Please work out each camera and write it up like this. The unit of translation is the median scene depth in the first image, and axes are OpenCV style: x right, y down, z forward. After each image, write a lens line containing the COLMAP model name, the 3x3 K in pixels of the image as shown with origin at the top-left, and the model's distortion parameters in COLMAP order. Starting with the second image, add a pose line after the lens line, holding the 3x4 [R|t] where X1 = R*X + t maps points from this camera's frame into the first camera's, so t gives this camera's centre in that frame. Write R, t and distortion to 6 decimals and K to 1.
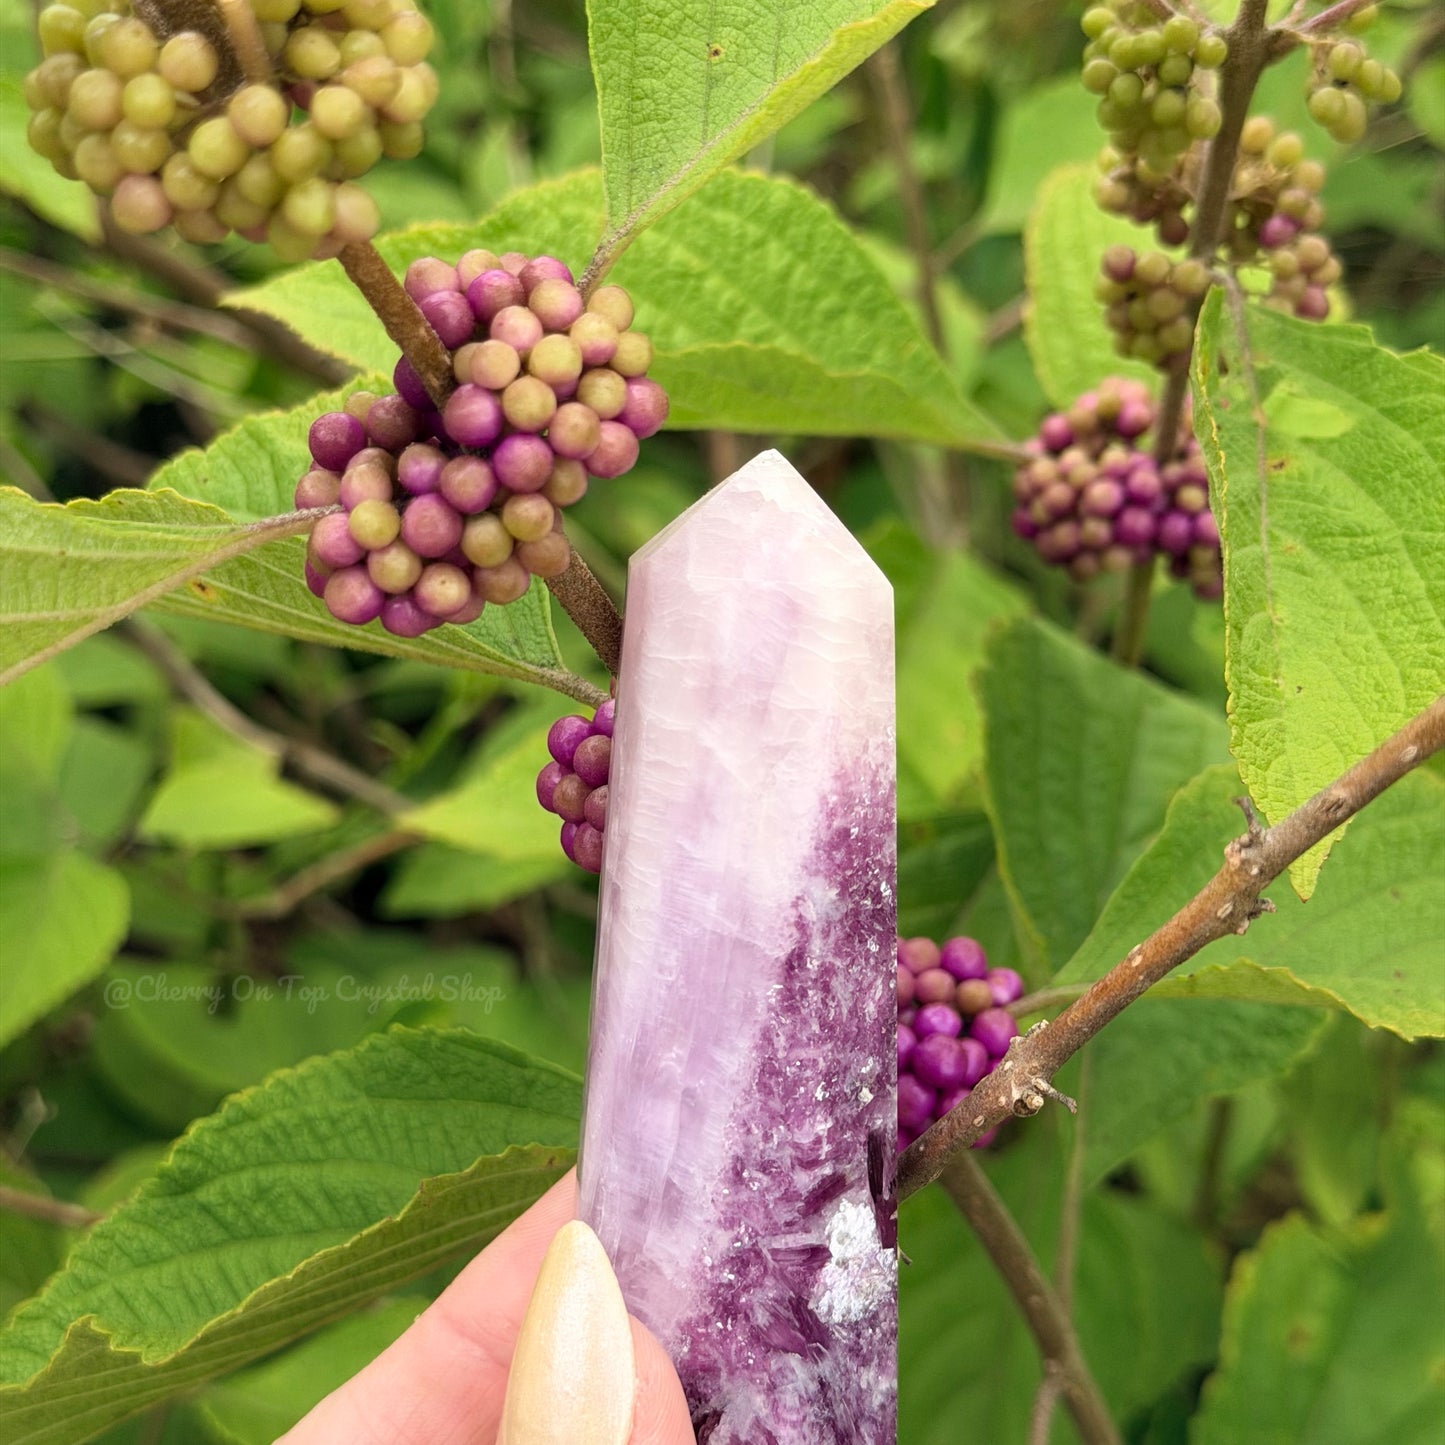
lens RADIAL K [[2745.0, 0, 722.5], [0, 2745.0, 722.5], [0, 0, 1]] dist [0.113294, 0.129607]
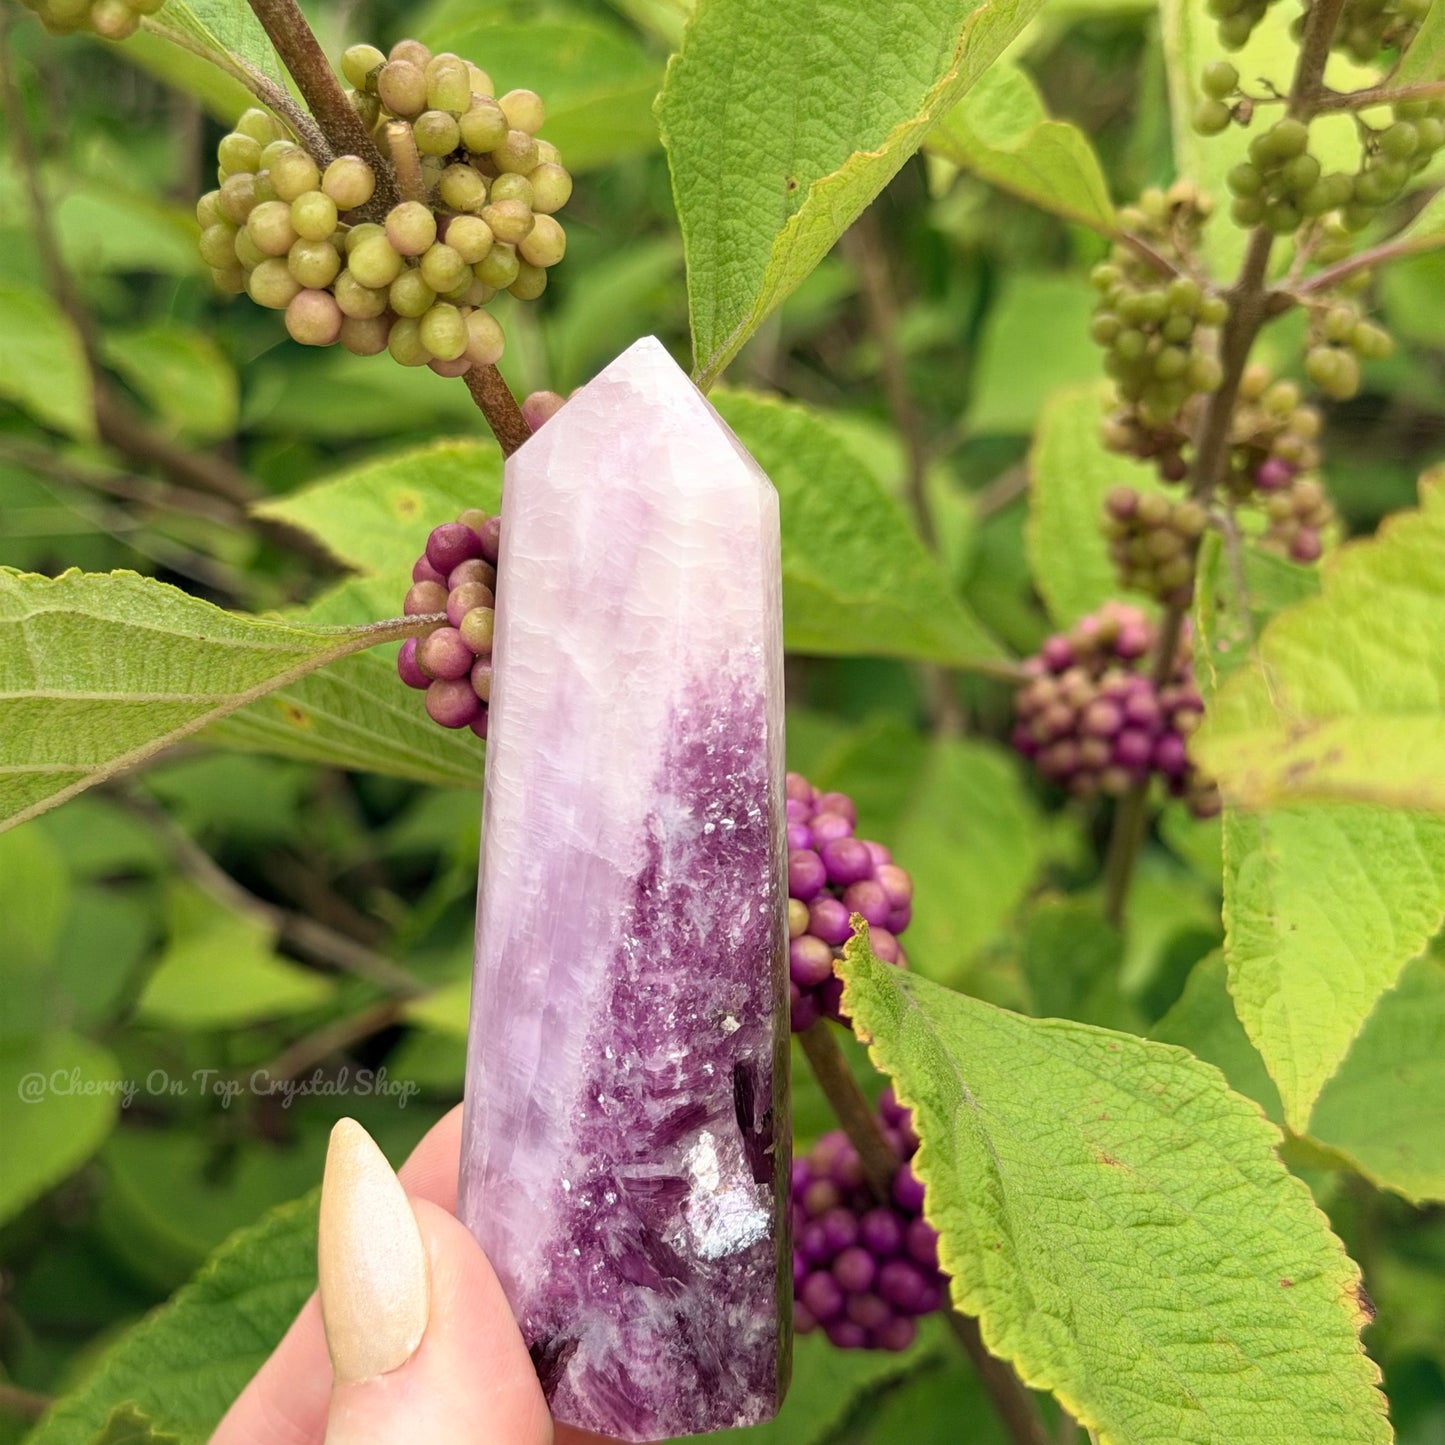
lens RADIAL K [[2745.0, 0, 722.5], [0, 2745.0, 722.5], [0, 0, 1]] dist [0.113294, 0.129607]
pose [[0.972129, 0.030813, -0.232415, 0.268022], [-0.015999, 0.997734, 0.065356, -0.030063], [0.233902, -0.059816, 0.970419, 0.088185]]
